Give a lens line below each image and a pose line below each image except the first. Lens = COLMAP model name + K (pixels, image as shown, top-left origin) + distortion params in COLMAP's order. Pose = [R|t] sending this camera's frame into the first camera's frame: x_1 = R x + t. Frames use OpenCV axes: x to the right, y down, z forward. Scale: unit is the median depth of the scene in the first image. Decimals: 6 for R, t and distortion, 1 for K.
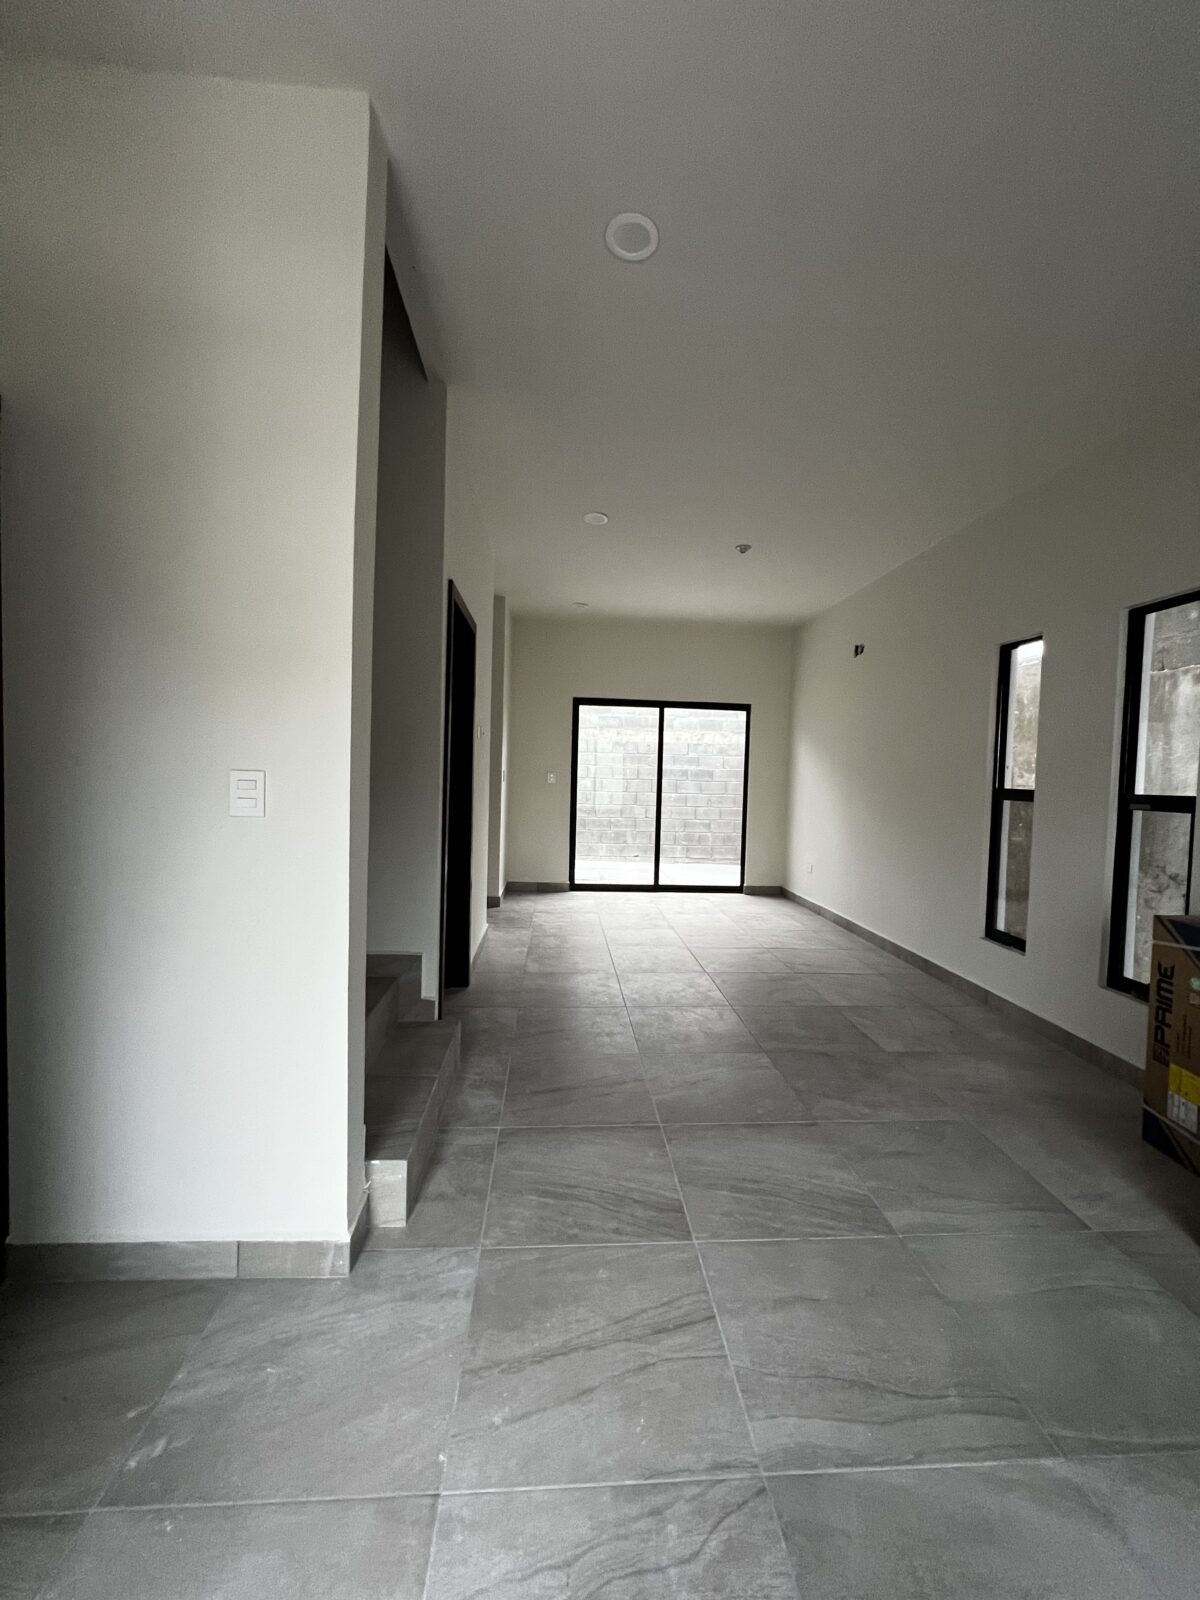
lens RADIAL K [[640.7, 0, 595.8], [0, 640.7, 790.0], [0, 0, 1]] dist [-0.005562, 0.001757]
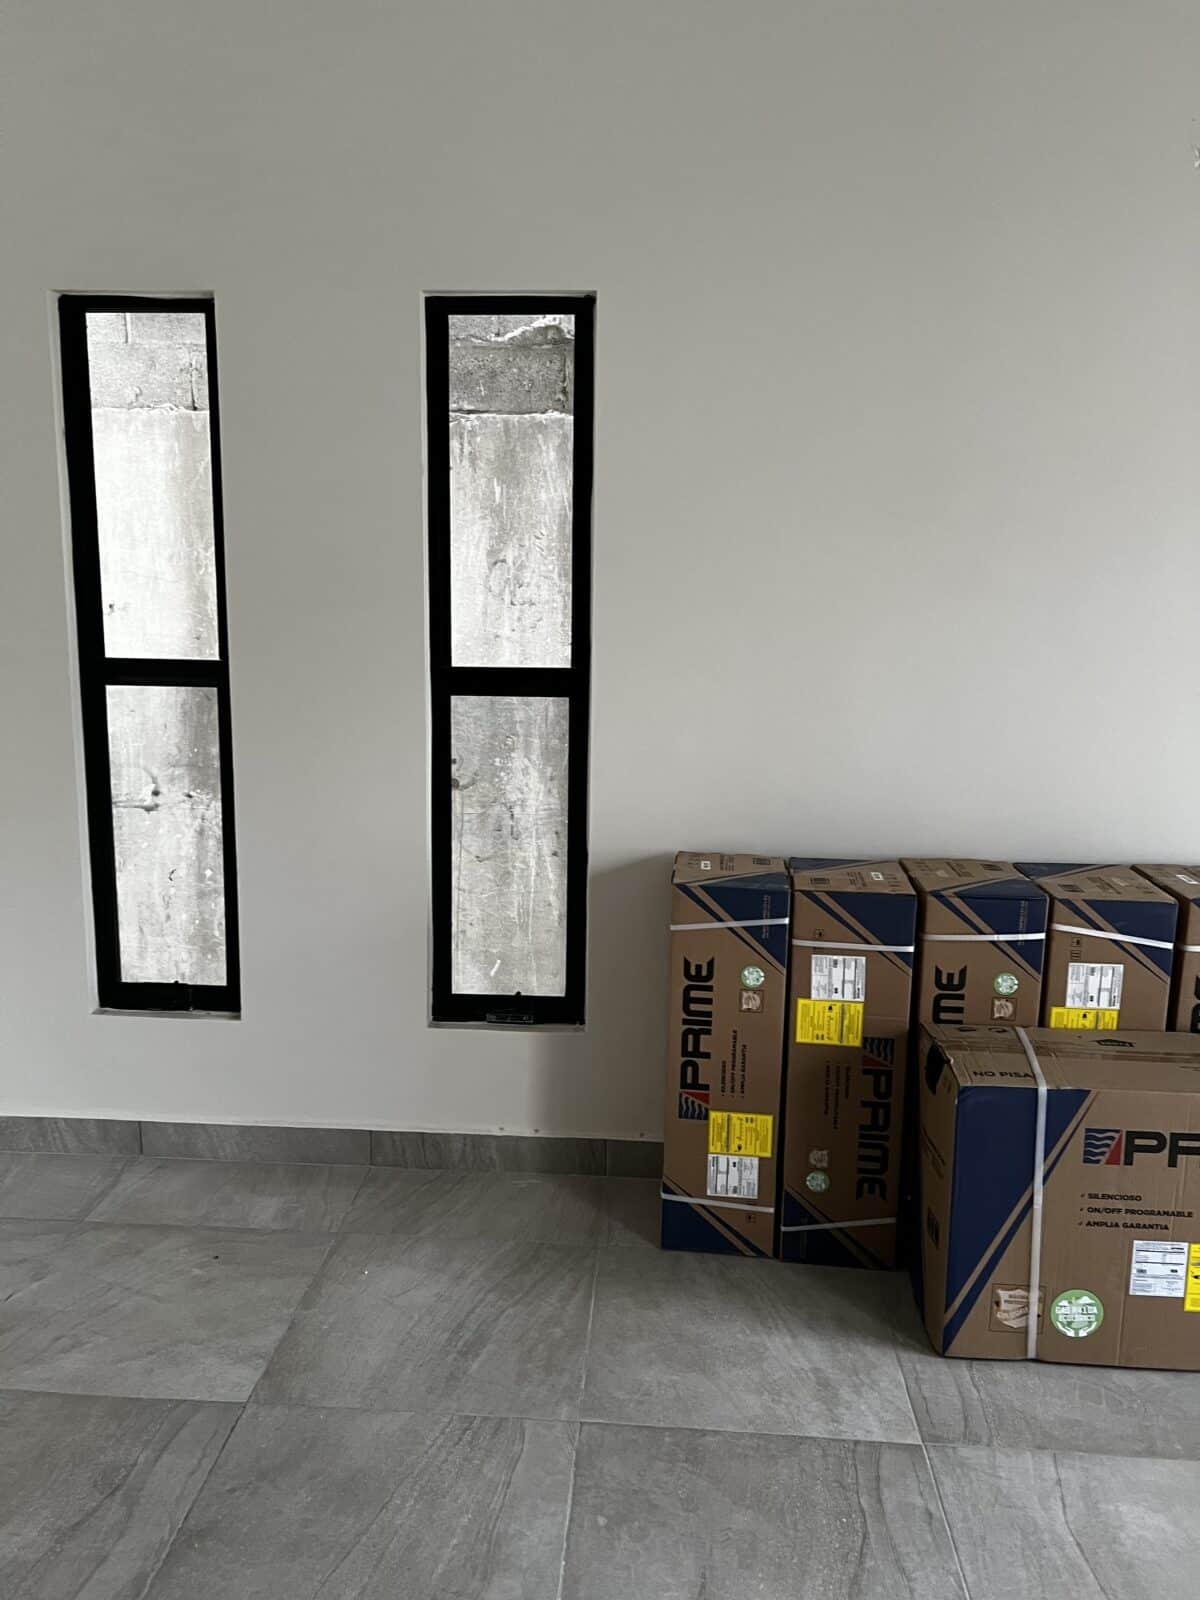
lens RADIAL K [[1183.6, 0, 600.9], [0, 1183.6, 813.2], [0, 0, 1]] dist [0.040571, -0.039440]
pose [[0.122080, -0.184005, 0.975315, -0.173026], [0.015358, 0.982897, 0.183513, -0.065949], [-0.992401, -0.007424, 0.122818, 0.942365]]
